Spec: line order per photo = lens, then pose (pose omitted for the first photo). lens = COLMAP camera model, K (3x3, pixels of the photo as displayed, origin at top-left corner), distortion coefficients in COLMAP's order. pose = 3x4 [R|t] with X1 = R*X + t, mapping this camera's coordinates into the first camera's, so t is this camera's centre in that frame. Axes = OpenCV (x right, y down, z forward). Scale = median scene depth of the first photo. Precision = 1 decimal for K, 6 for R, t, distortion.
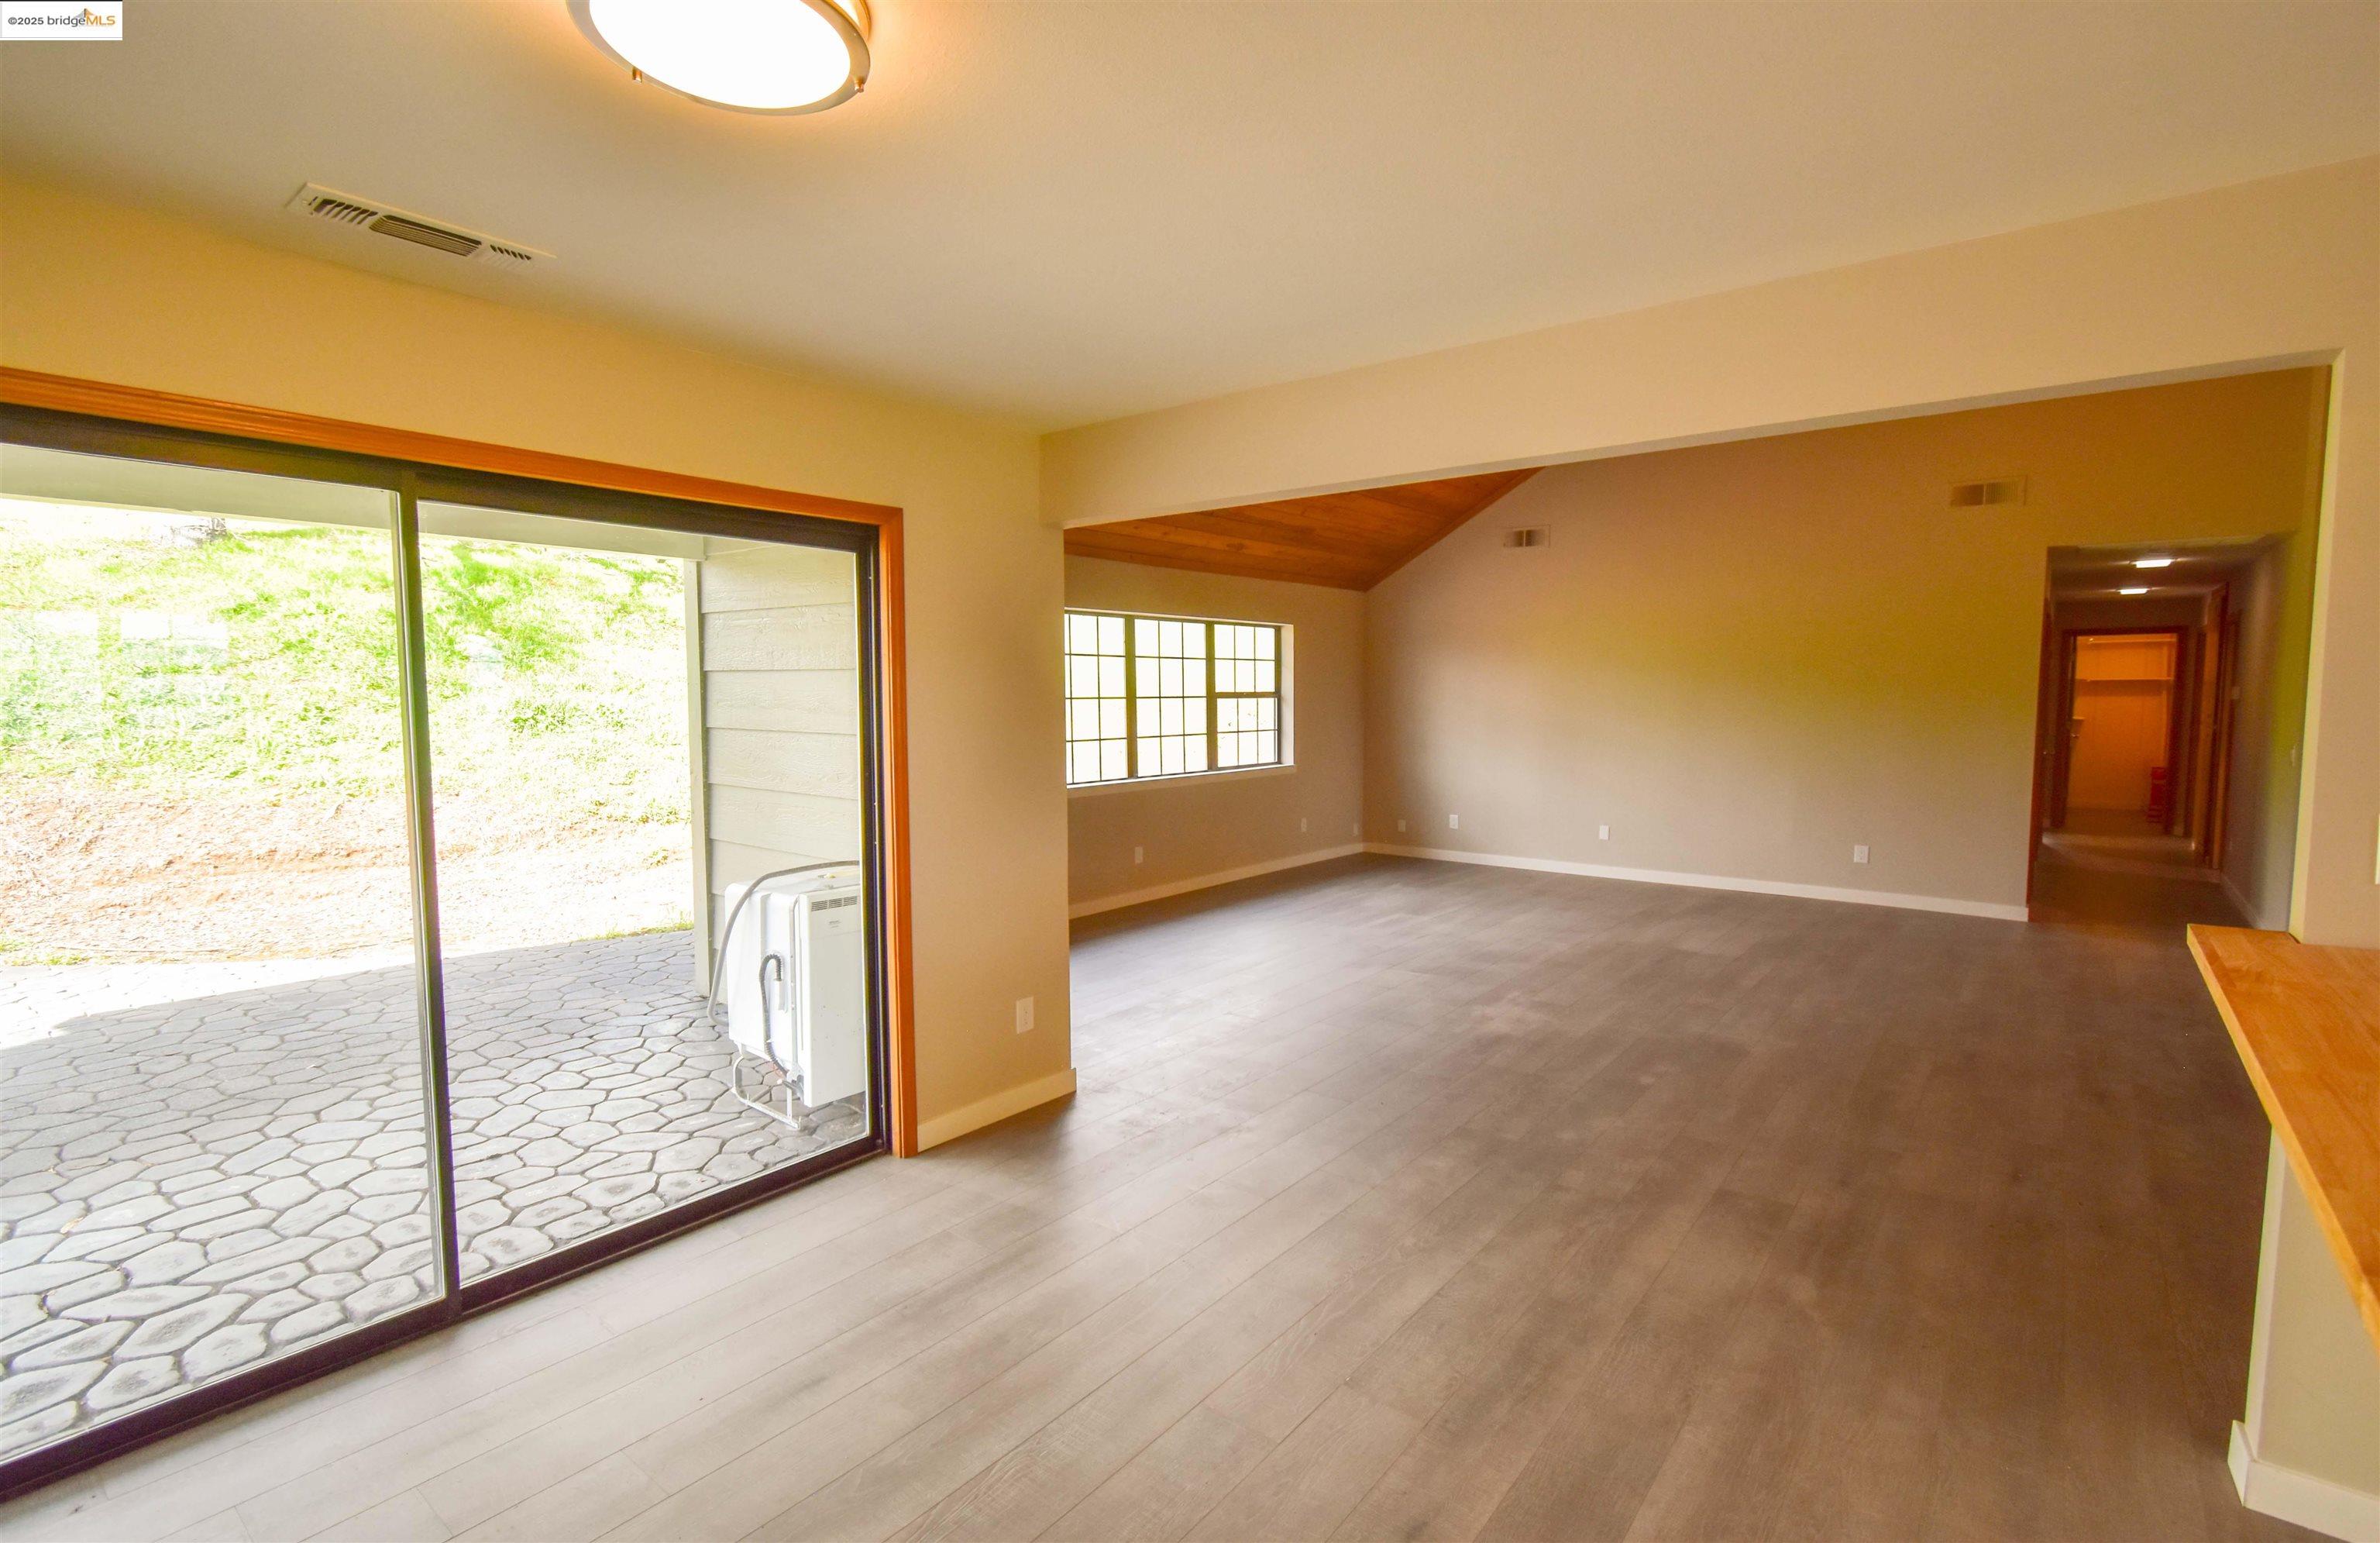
lens RADIAL K [[1071.5, 0, 1195.3], [0, 1071.5, 771.9], [0, 0, 1]] dist [0.006495, 0.000229]
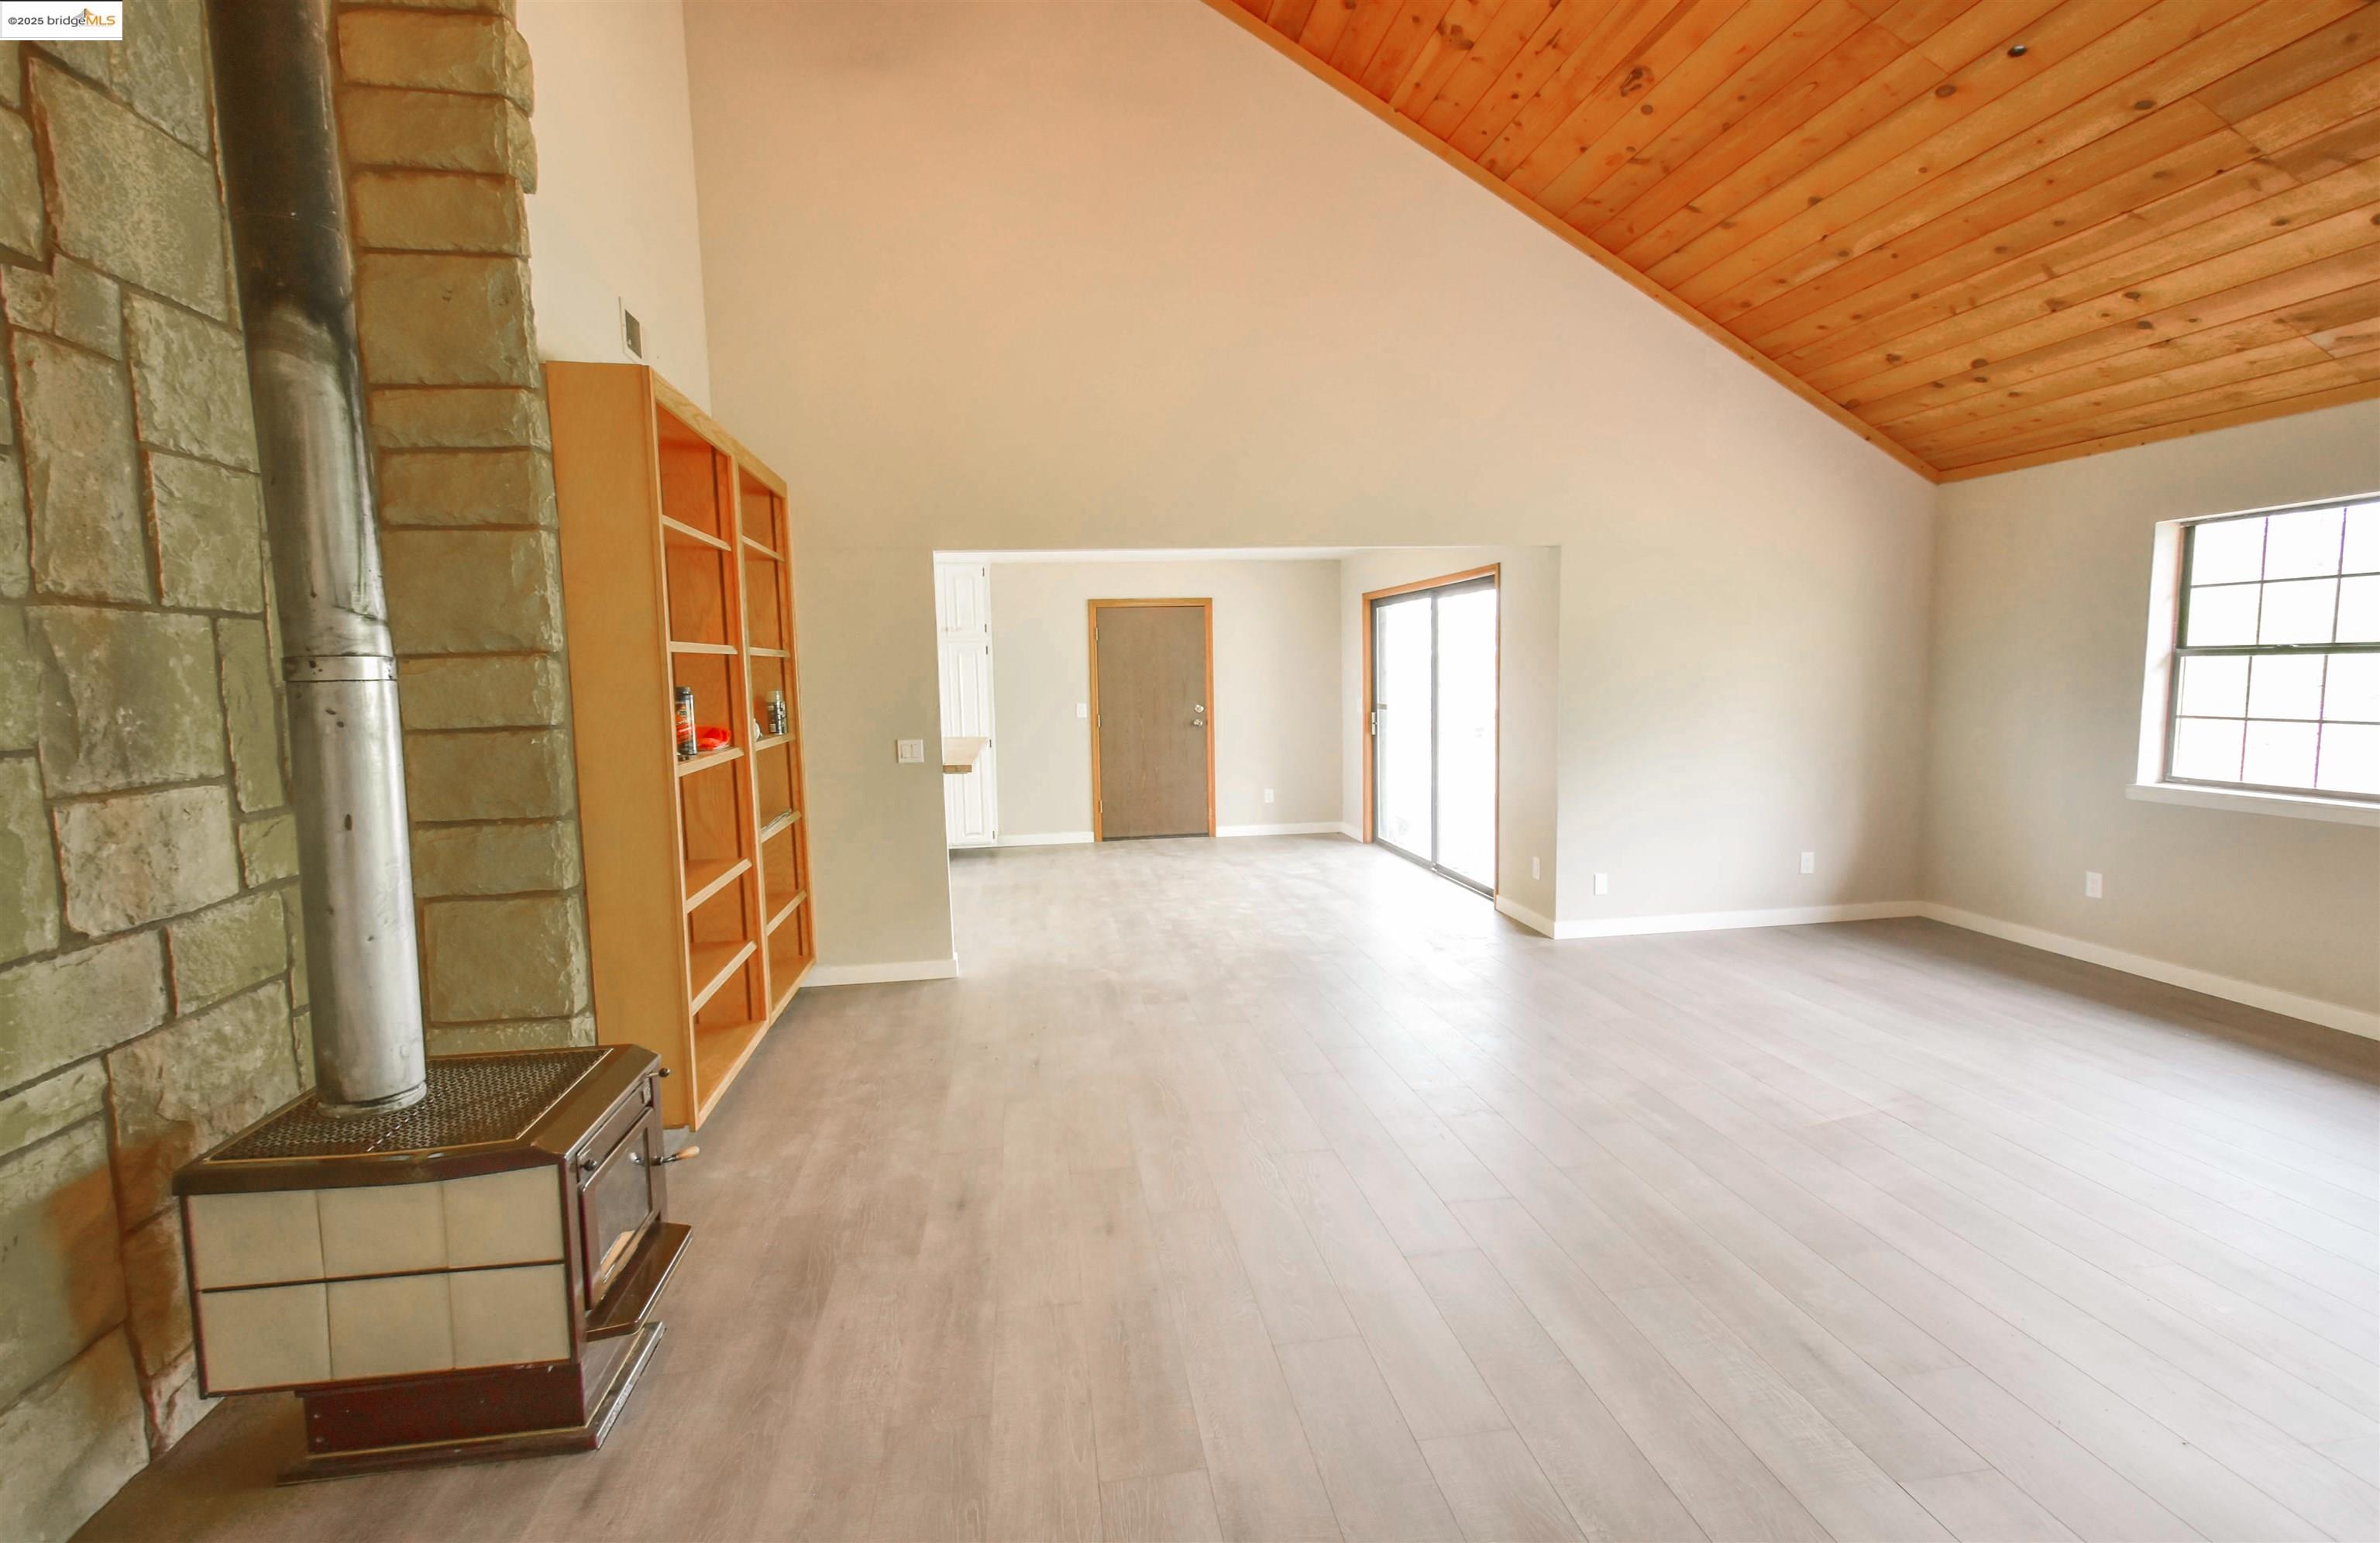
lens RADIAL K [[1071.5, 0, 1187.5], [0, 1071.5, 769.1], [0, 0, 1]] dist [0.006495, 0.000229]
pose [[-0.670898, 0.088542, -0.736245, 1.374675], [-0.035137, 0.987935, 0.150829, -0.133937], [0.740717, 0.127060, -0.659692, 1.716230]]
